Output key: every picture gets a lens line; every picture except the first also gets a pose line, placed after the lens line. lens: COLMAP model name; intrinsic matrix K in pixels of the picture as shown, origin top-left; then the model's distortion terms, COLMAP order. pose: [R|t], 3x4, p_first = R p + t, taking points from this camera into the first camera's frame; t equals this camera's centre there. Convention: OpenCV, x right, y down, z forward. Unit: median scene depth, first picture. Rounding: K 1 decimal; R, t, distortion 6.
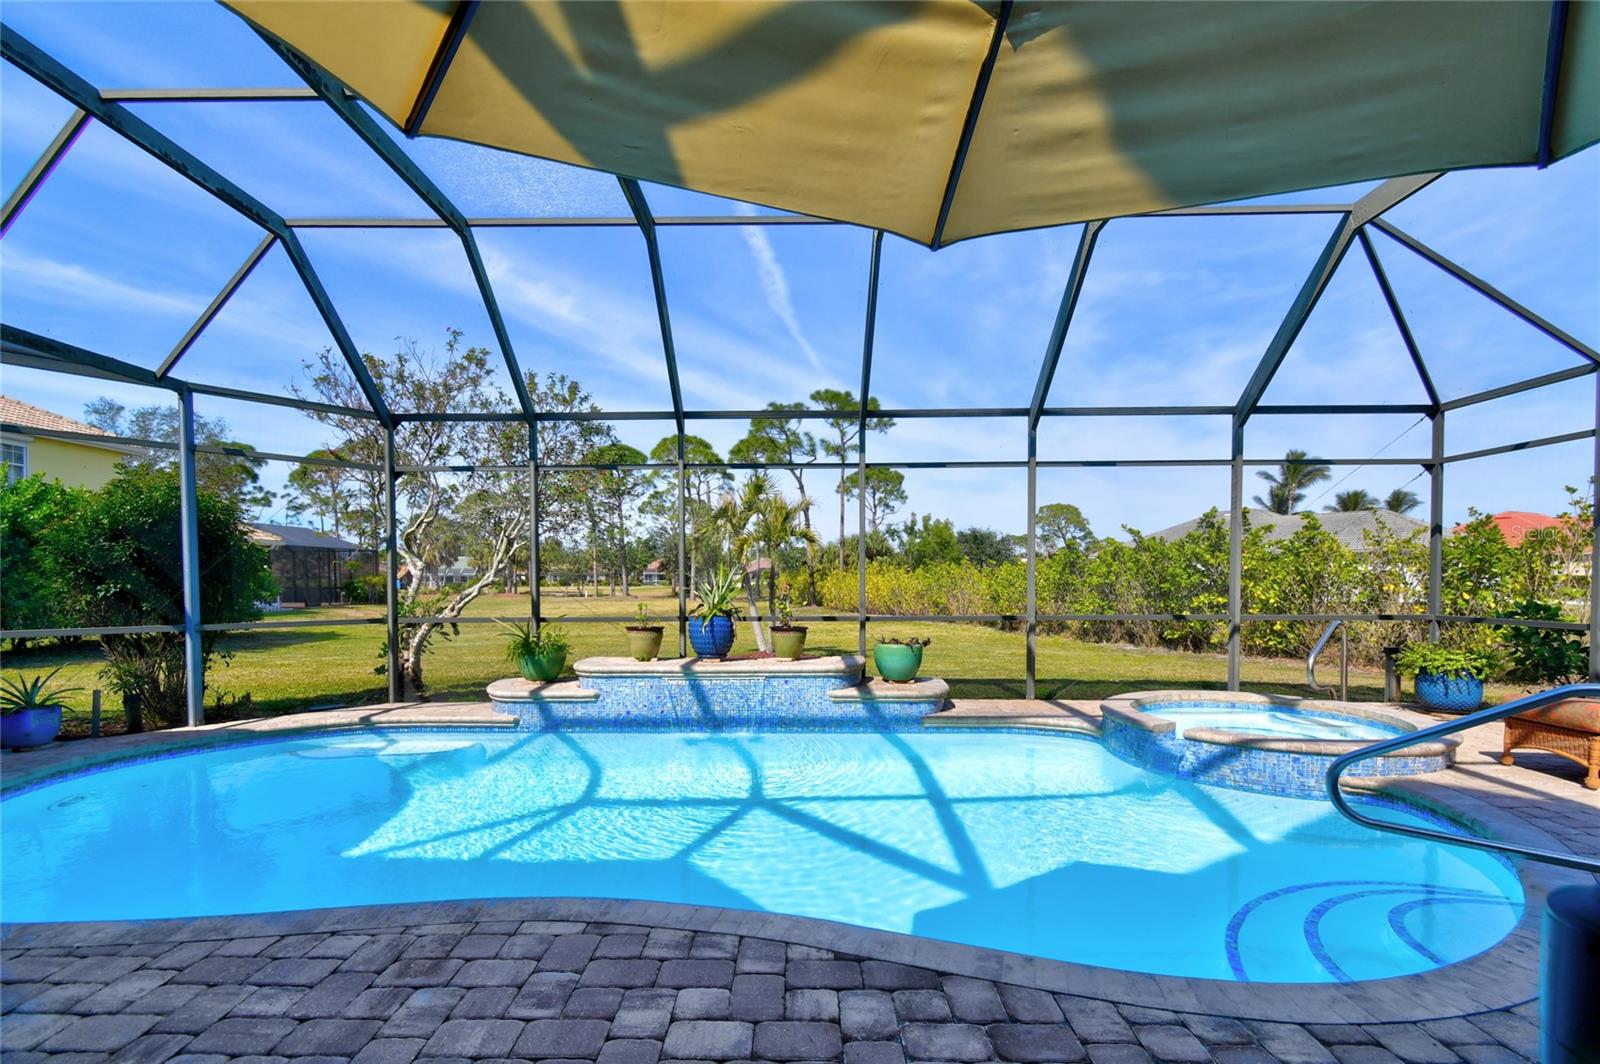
lens RADIAL K [[722.5, 0, 782.3], [0, 722.5, 591.2], [0, 0, 1]] dist [0.000830, -0.000454]
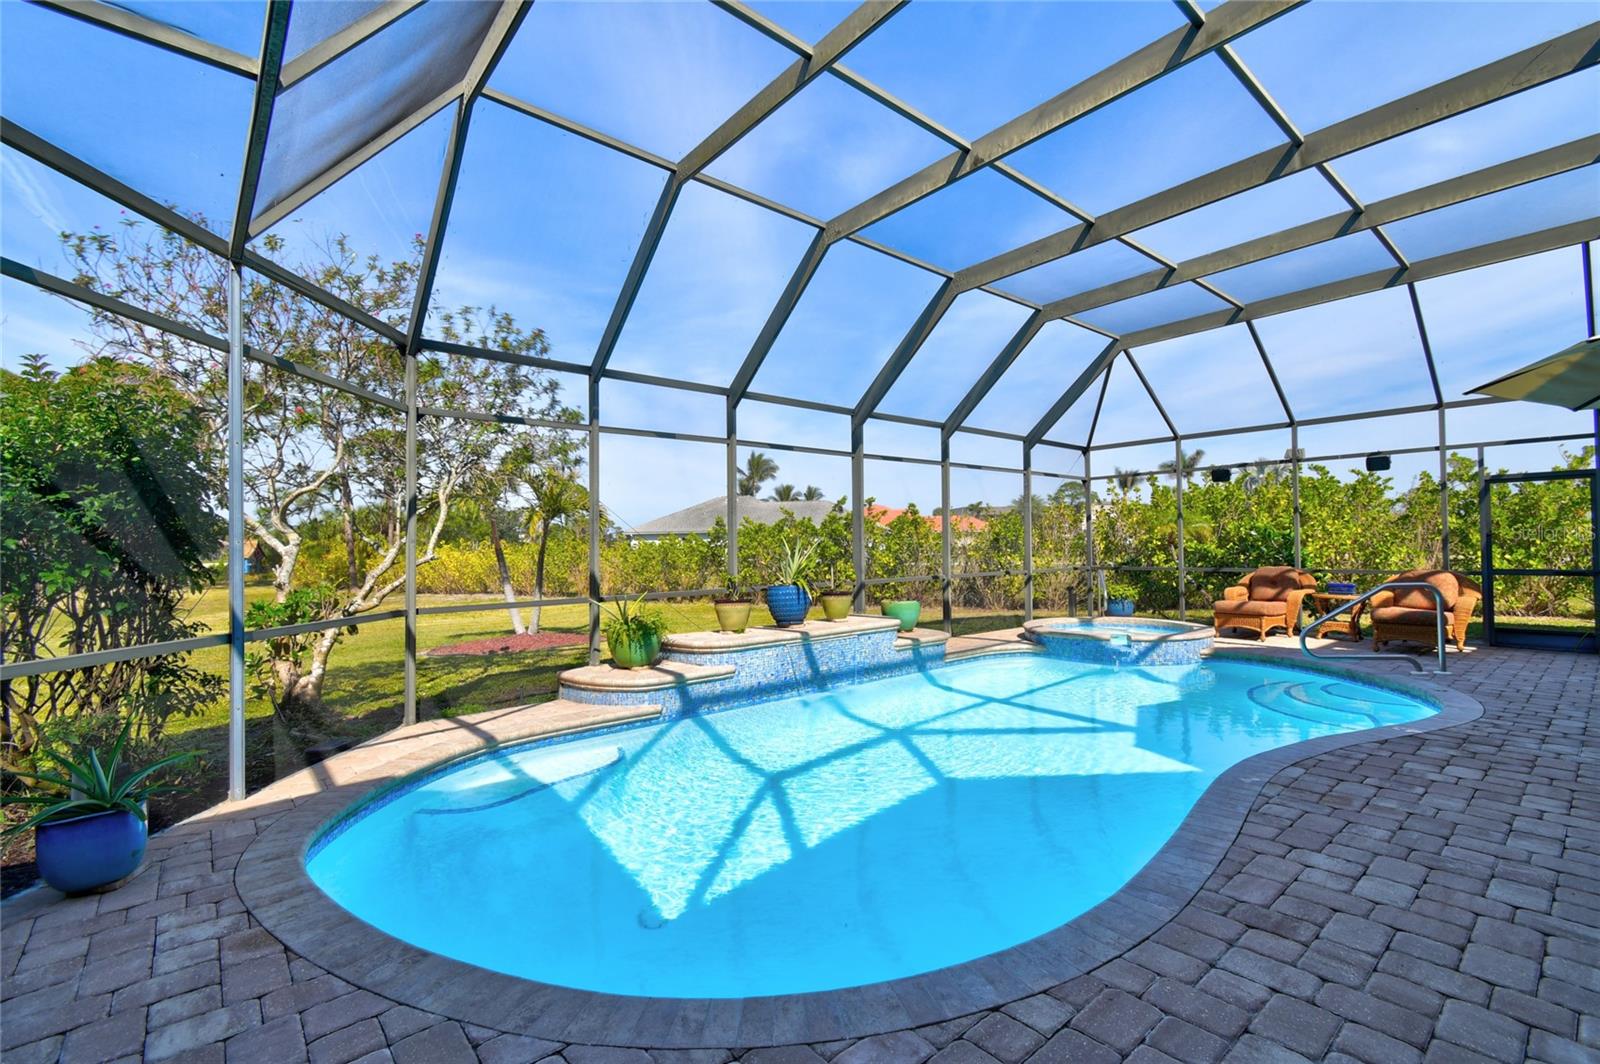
lens RADIAL K [[693.8, 0, 794.4], [0, 693.8, 541.1], [0, 0, 1]] dist [0.000193, -0.000301]
pose [[0.753880, -0.003504, 0.657003, -0.744765], [0.027500, 0.999278, -0.026225, -0.004582], [-0.656436, 0.037838, 0.753432, 0.203321]]
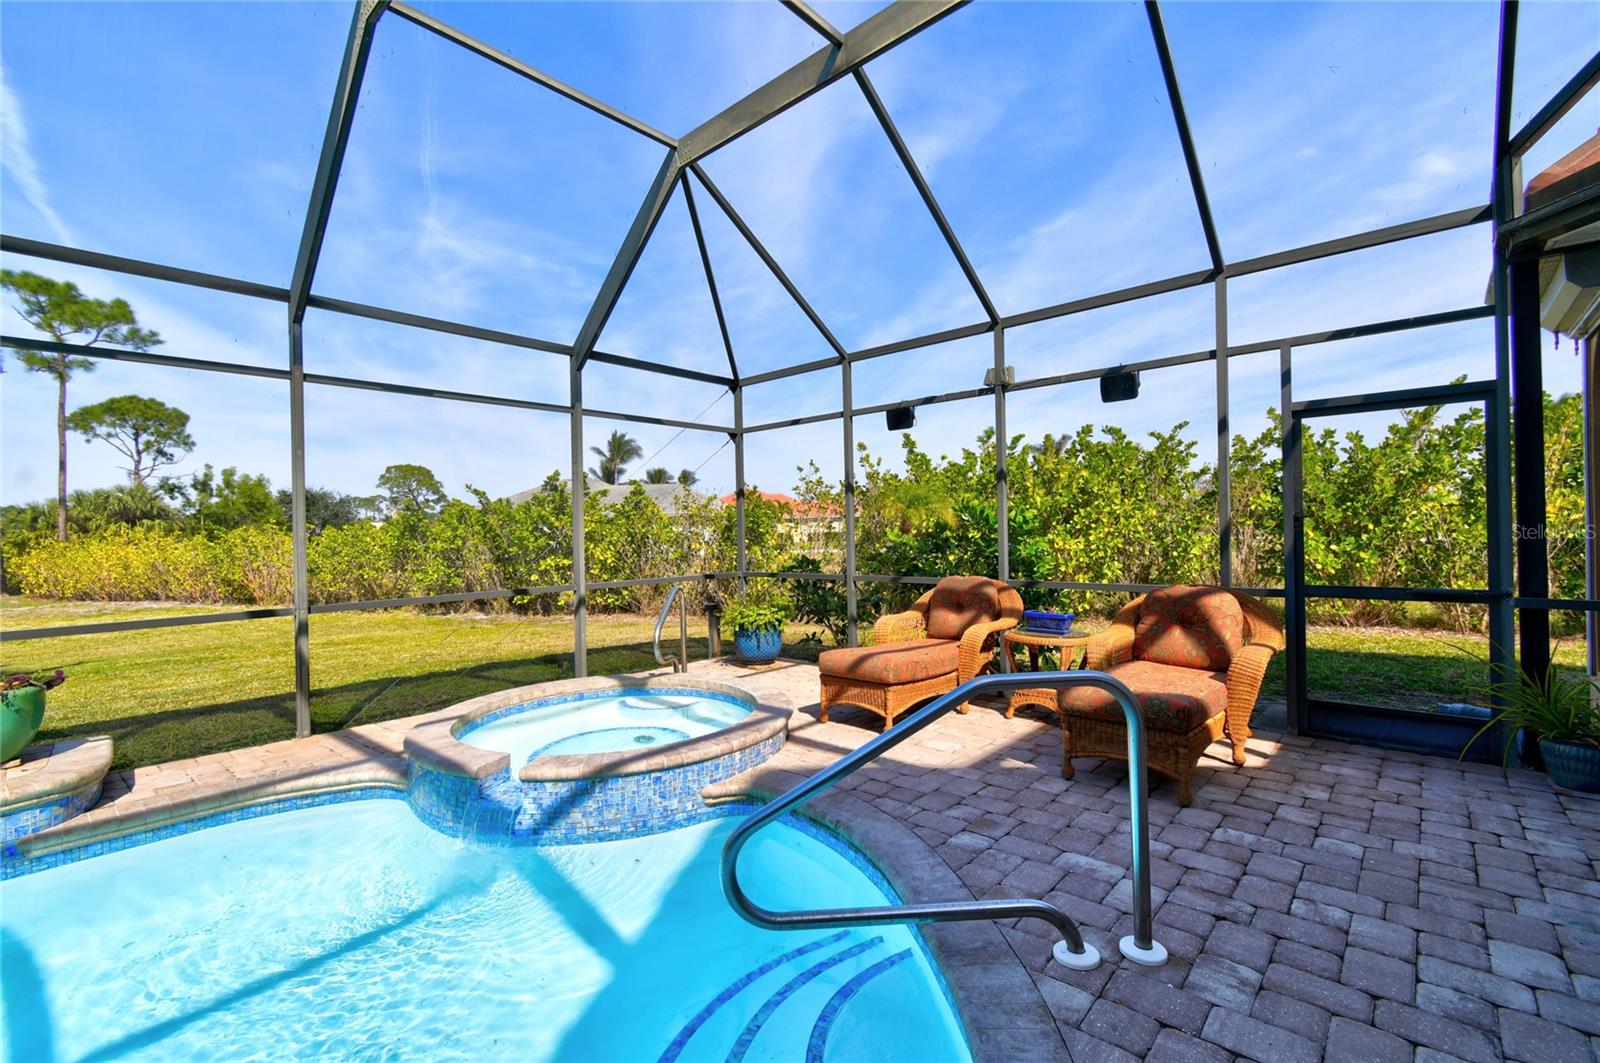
lens RADIAL K [[700.3, 0, 796.5], [0, 700.3, 532.1], [0, 0, 1]] dist [0.013182, -0.000006]
pose [[0.650002, -0.013311, 0.759816, 0.153975], [0.036944, 0.999218, -0.014100, -0.008840], [-0.759034, 0.037236, 0.649985, 0.248794]]
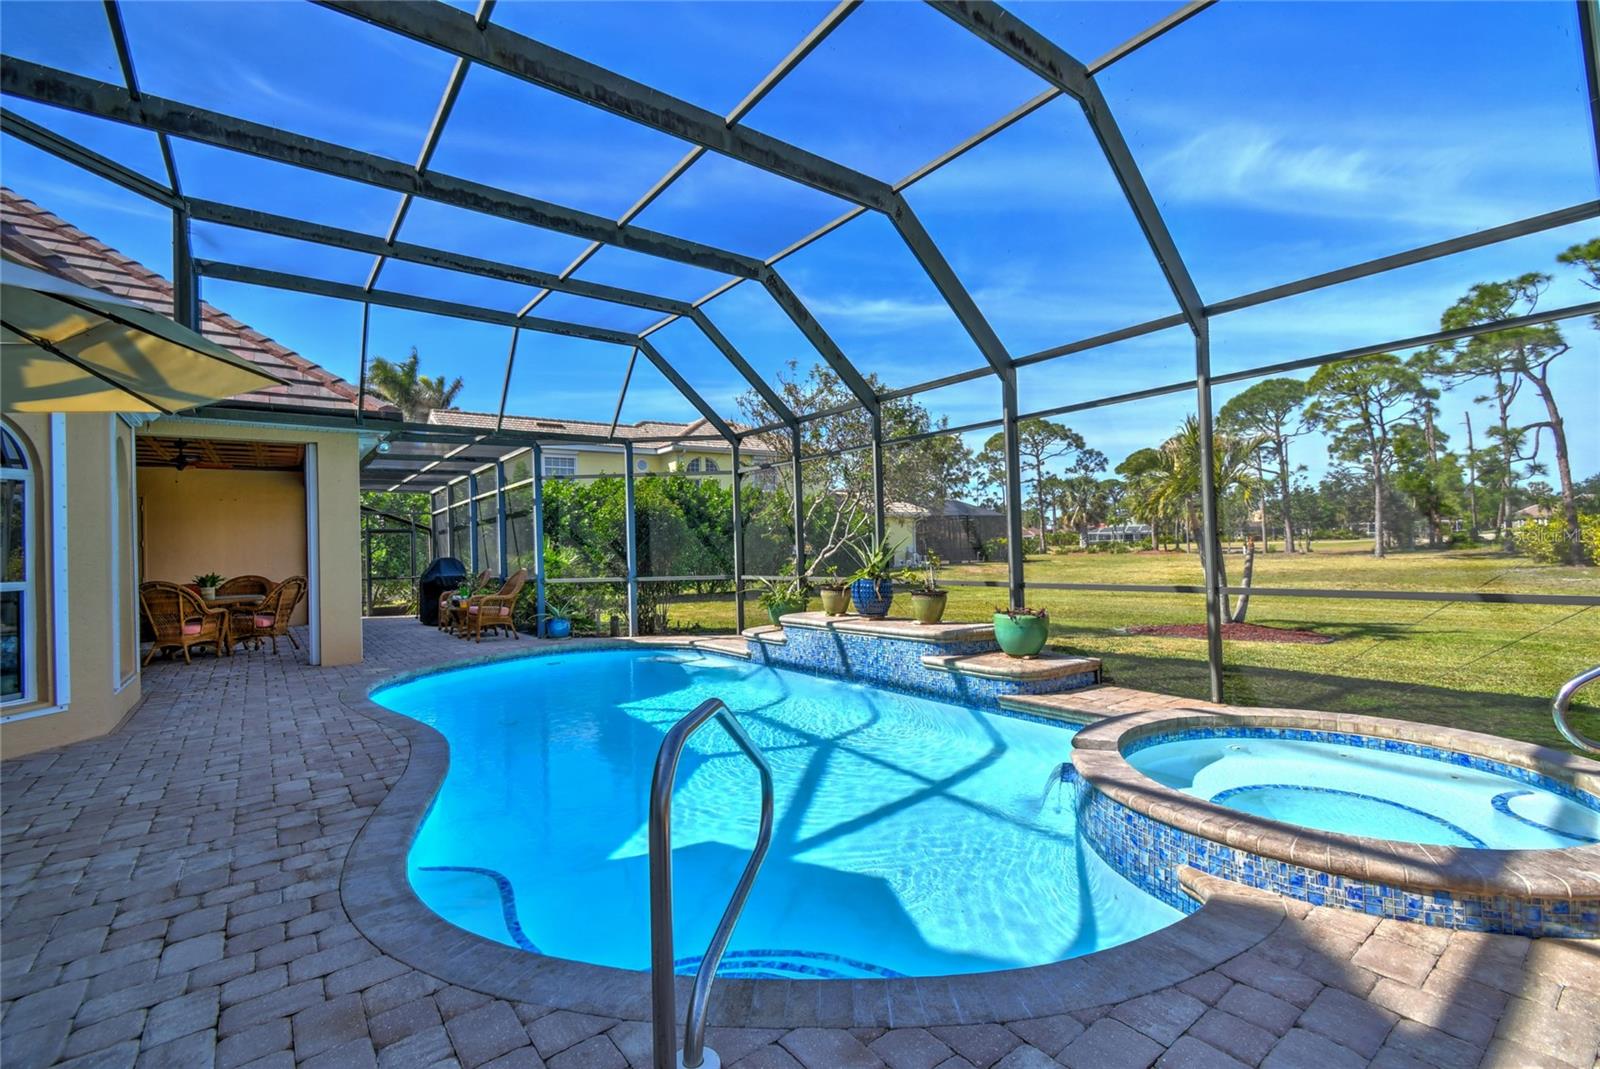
lens RADIAL K [[701.2, 0, 799.6], [0, 701.2, 504.0], [0, 0, 1]] dist [0.002321, 0.000251]
pose [[0.627128, -0.062194, -0.776429, 0.651172], [0.013063, 0.997507, -0.069352, -0.006193], [0.778807, 0.033349, 0.626377, 0.229894]]
